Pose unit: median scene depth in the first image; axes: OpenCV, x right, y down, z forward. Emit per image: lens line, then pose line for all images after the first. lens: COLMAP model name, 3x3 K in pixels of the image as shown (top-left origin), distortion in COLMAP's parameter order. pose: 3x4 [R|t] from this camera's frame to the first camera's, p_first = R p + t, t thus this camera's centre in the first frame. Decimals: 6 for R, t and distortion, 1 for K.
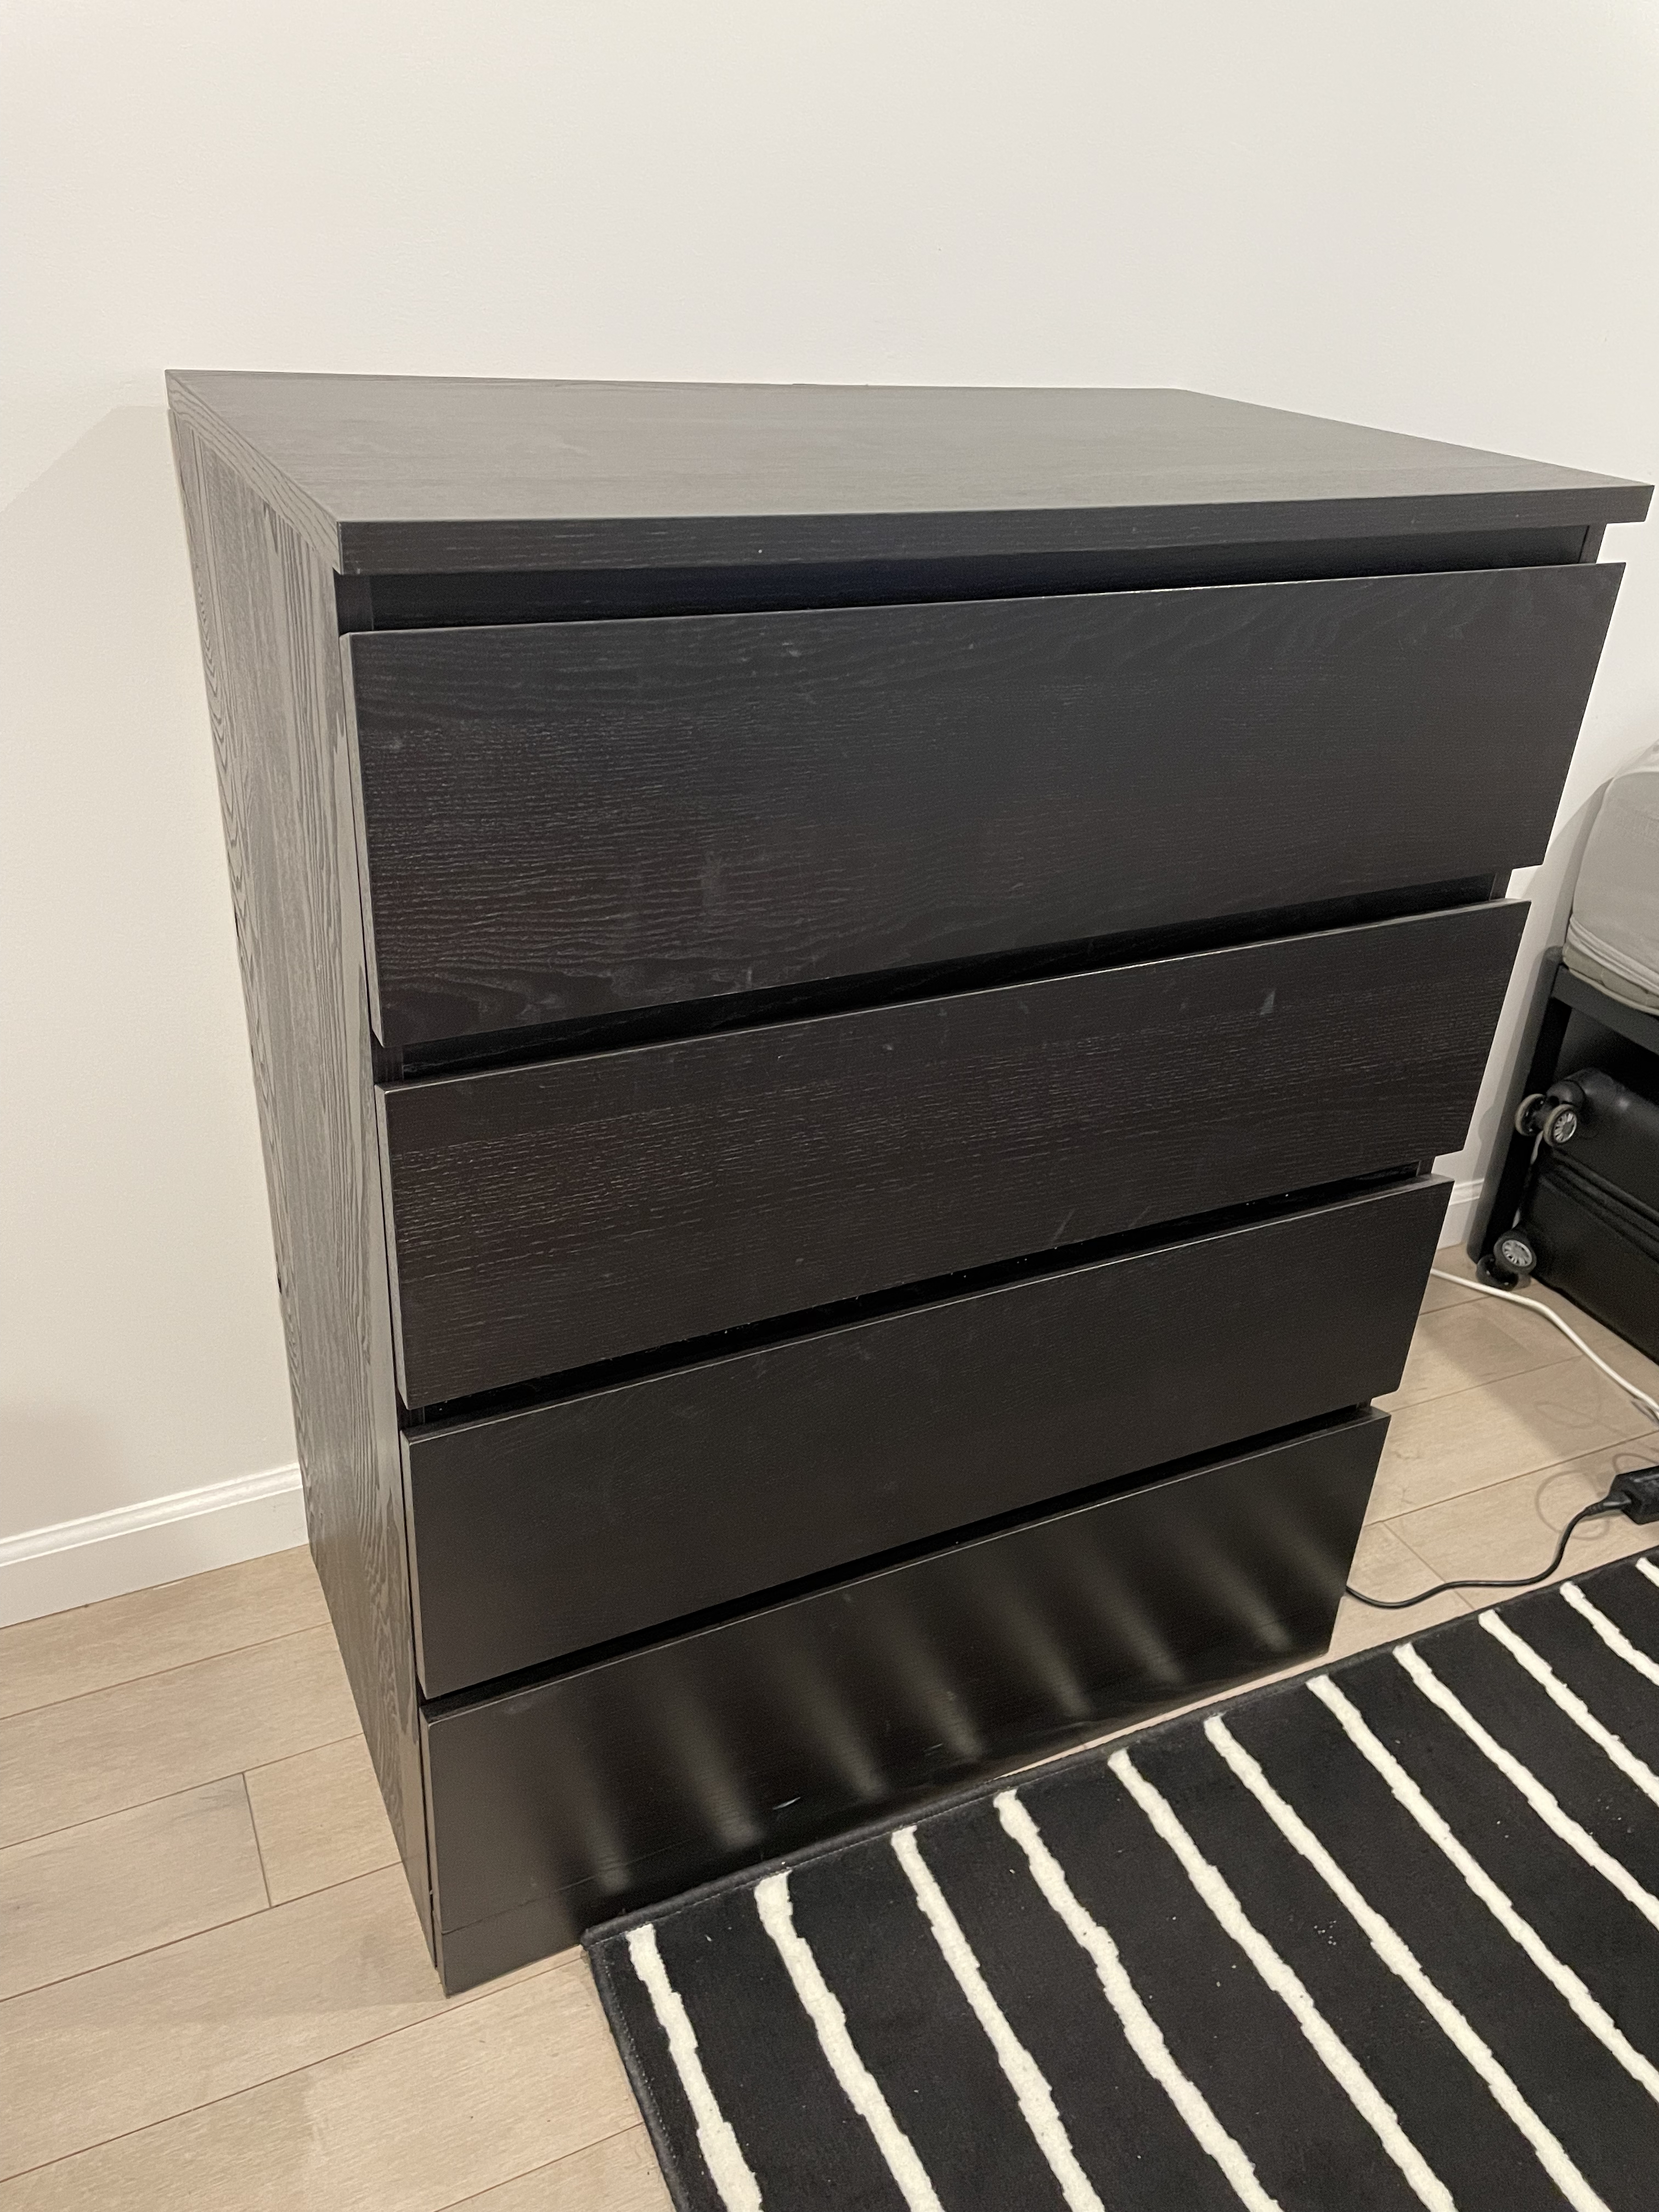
lens RADIAL K [[1683.3, 0, 830.7], [0, 1683.3, 1099.3], [0, 0, 1]] dist [-0.016348, -0.021889]
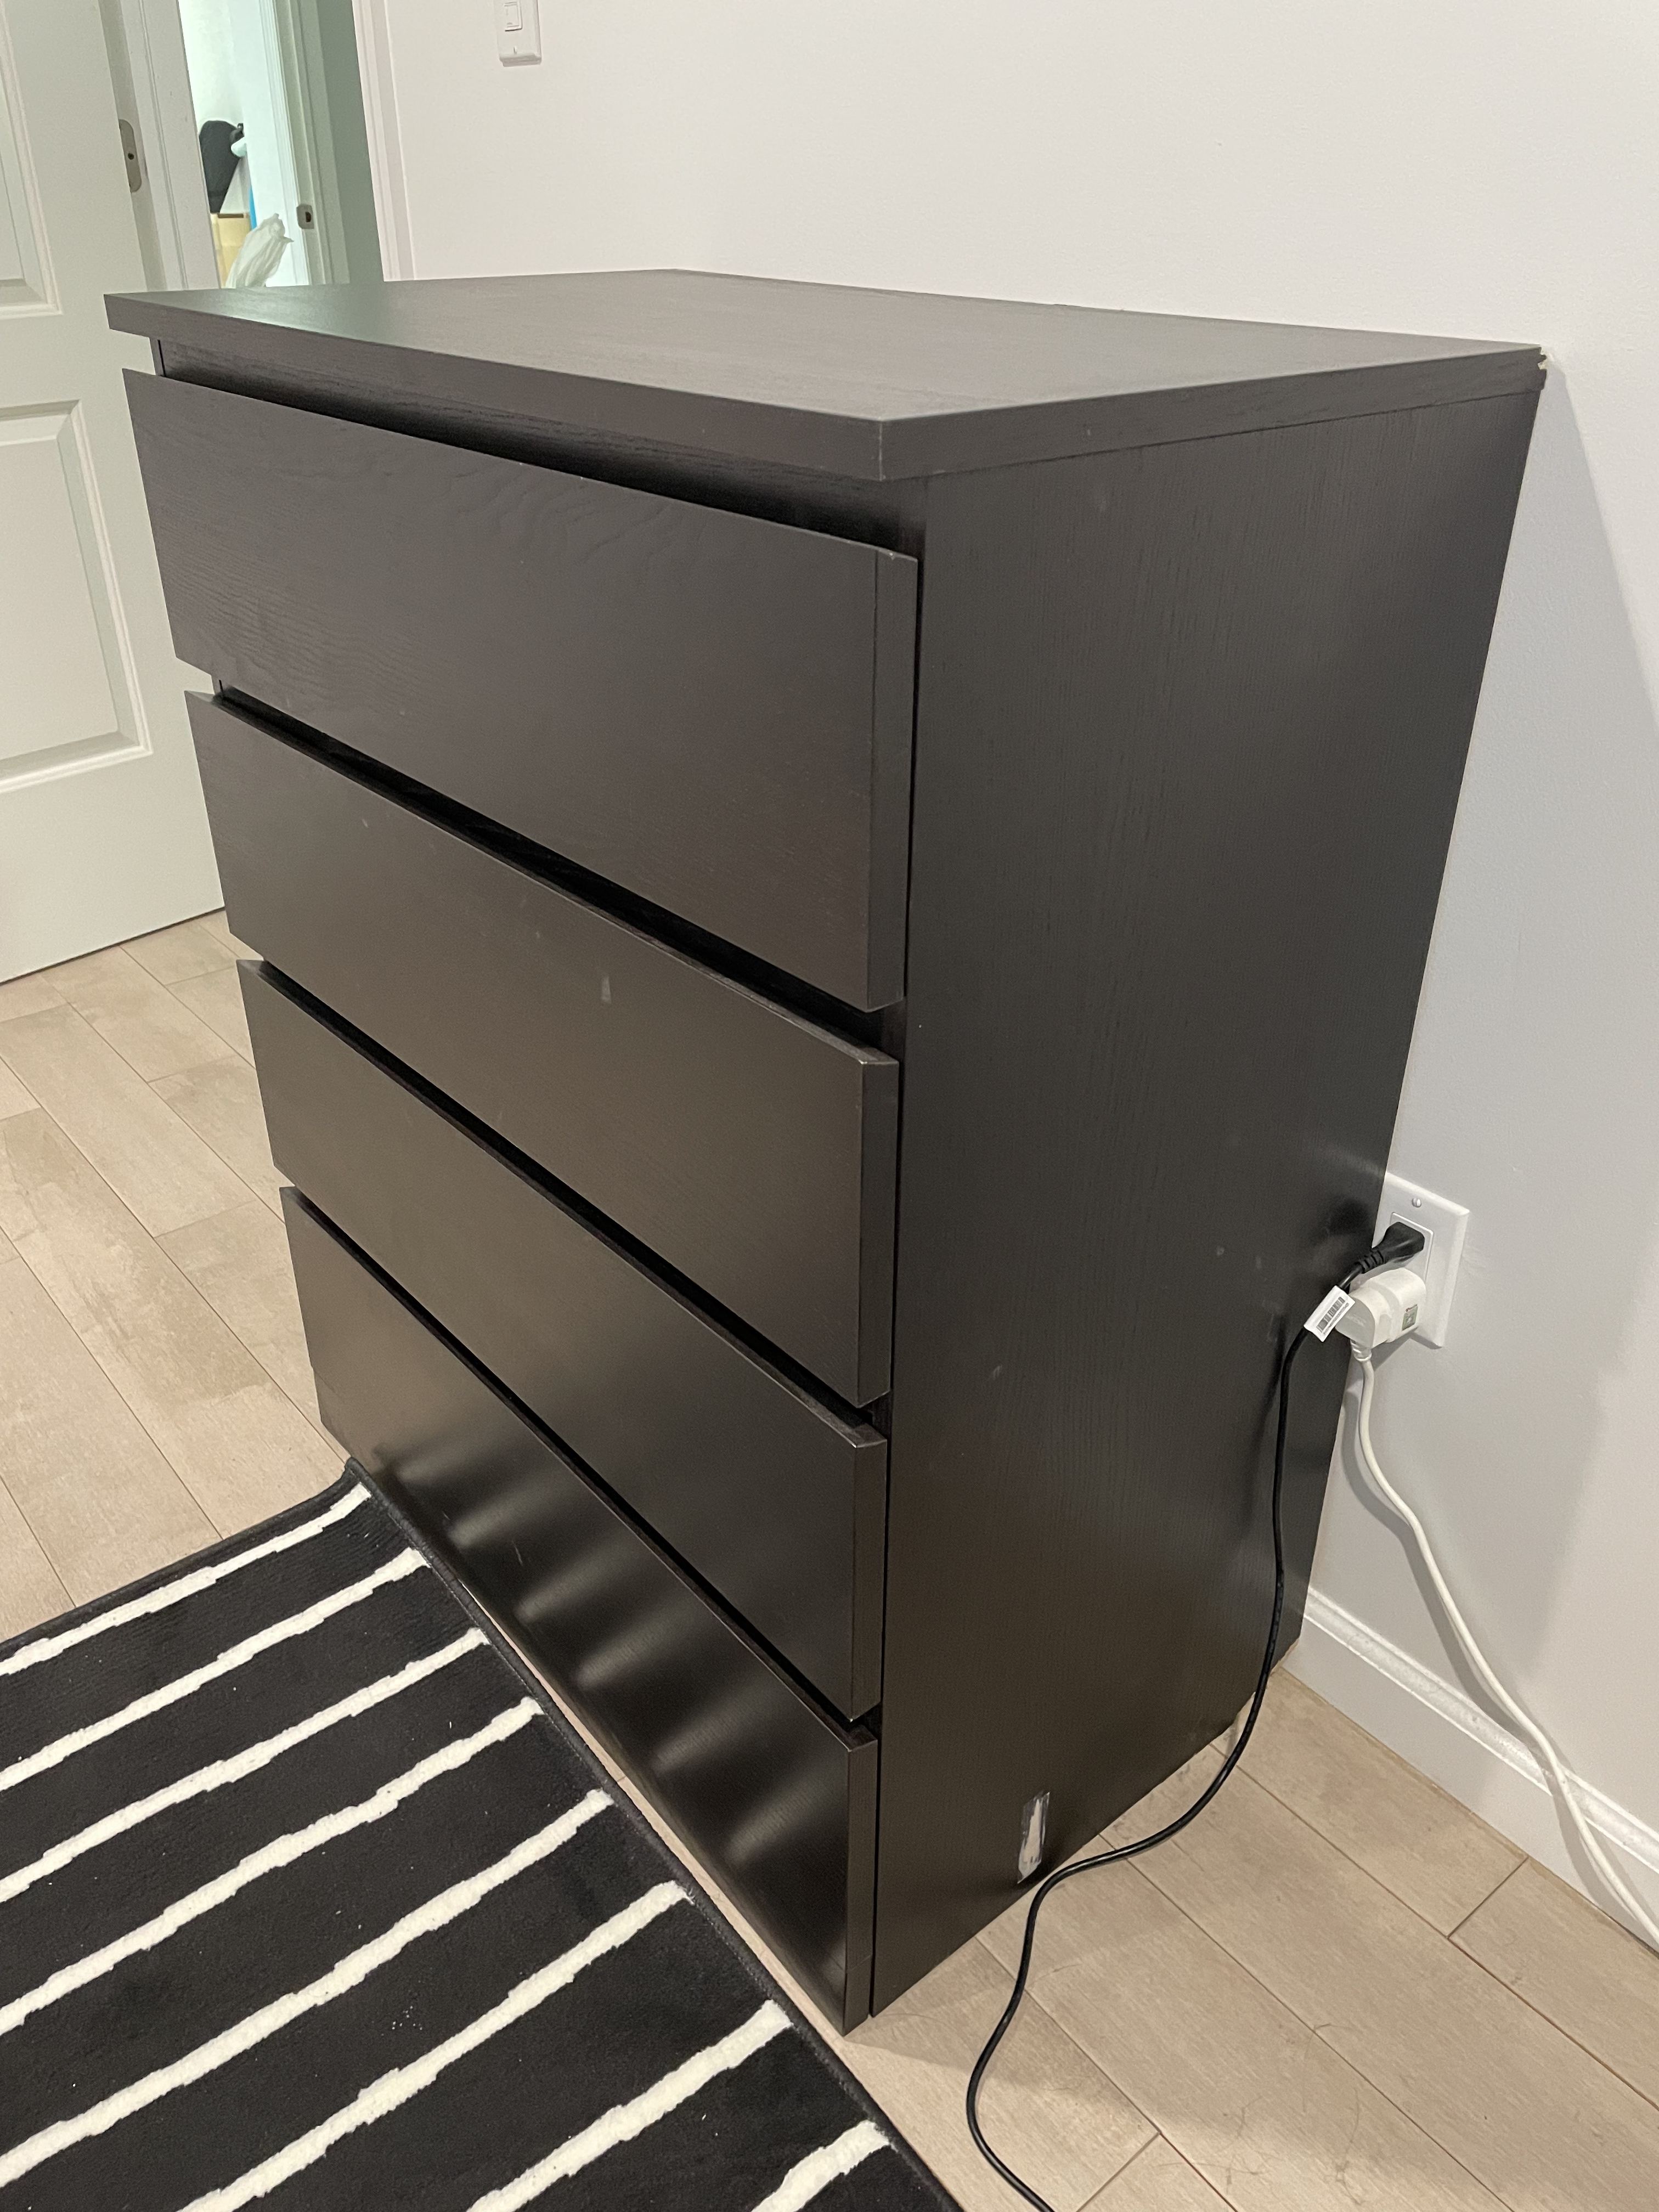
lens RADIAL K [[1683.3, 0, 829.7], [0, 1683.3, 1102.4], [0, 0, 1]] dist [-0.016348, -0.021889]
pose [[0.233249, 0.436043, -0.869173, 0.905148], [-0.471279, 0.832530, 0.291188, -0.268909], [0.850583, 0.341704, 0.399685, 0.670693]]
